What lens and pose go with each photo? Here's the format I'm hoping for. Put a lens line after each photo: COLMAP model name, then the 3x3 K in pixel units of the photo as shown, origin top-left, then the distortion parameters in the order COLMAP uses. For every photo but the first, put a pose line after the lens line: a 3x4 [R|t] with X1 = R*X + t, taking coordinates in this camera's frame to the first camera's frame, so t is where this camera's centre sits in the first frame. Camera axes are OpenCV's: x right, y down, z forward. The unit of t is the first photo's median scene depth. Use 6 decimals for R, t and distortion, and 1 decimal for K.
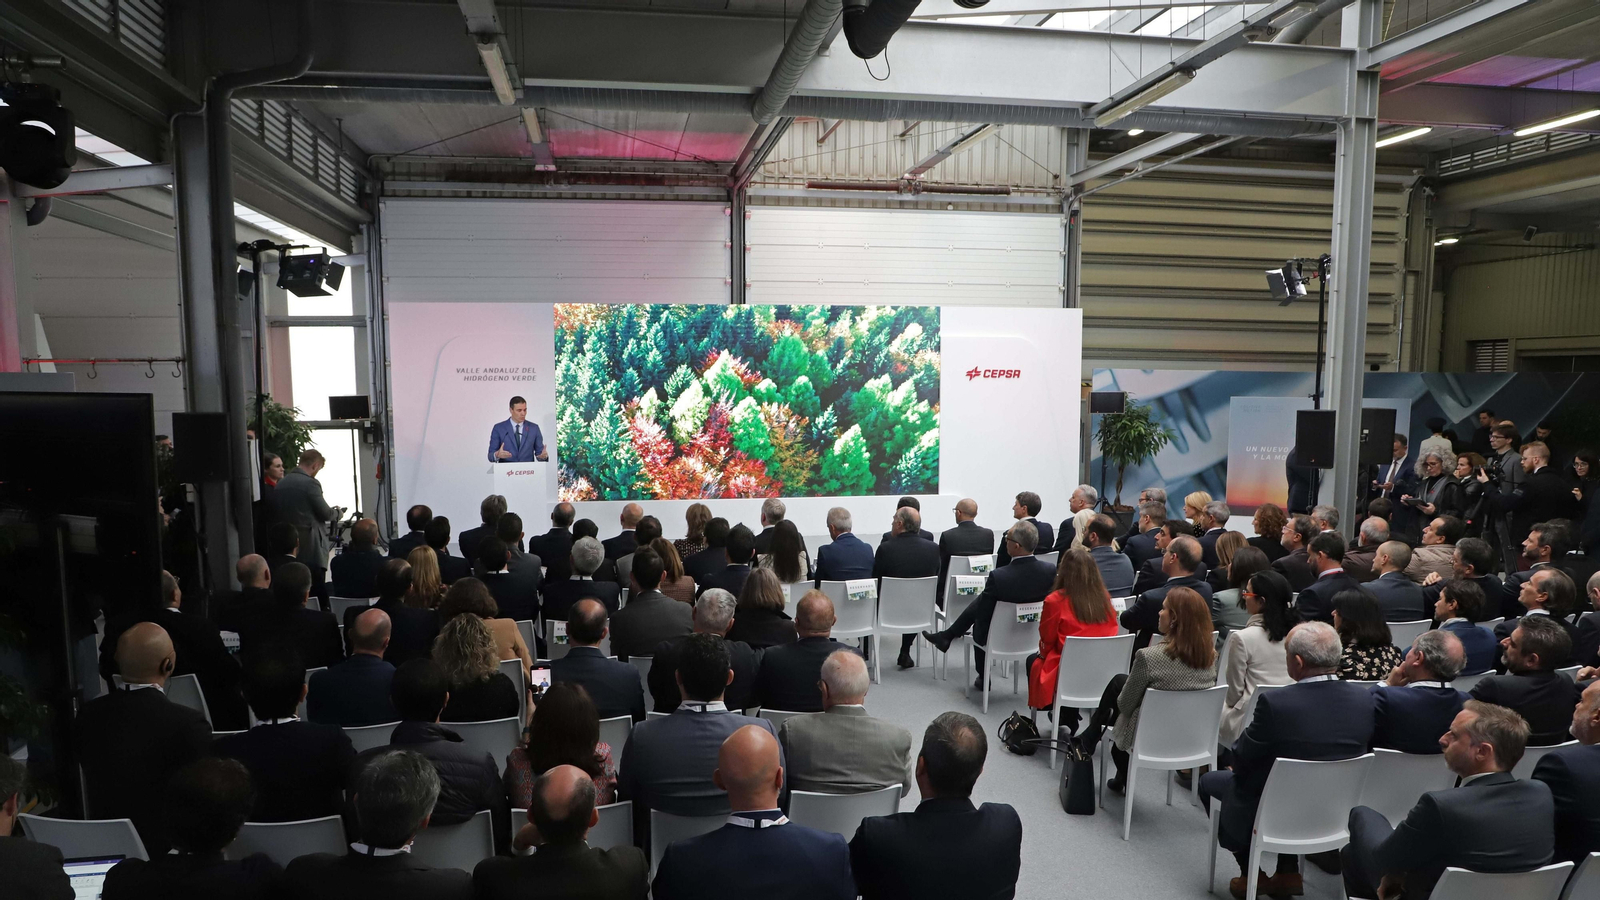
lens RADIAL K [[1153.5, 0, 795.1], [0, 1153.5, 508.1], [0, 0, 1]] dist [0.009674, 0.017796]
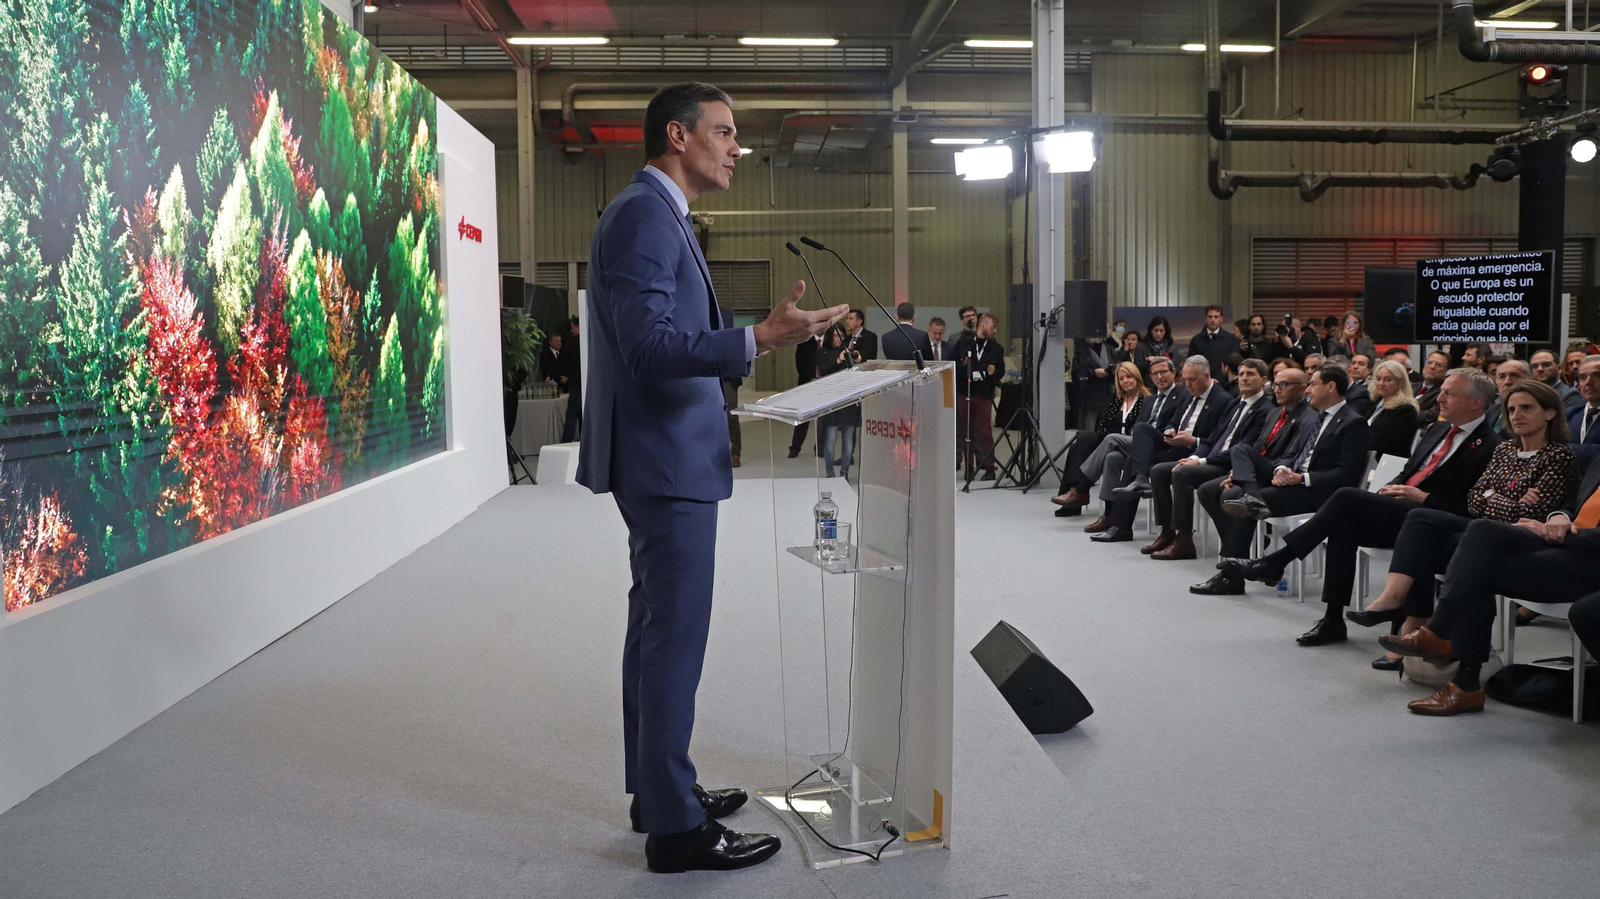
lens RADIAL K [[1153.5, 0, 841.7], [0, 1153.5, 403.1], [0, 0, 1]] dist [0.009674, 0.017796]
pose [[0.084260, -0.053742, 0.994994, -0.404273], [0.127301, 0.990943, 0.042743, -0.034515], [-0.988279, 0.123062, 0.090338, 0.805661]]
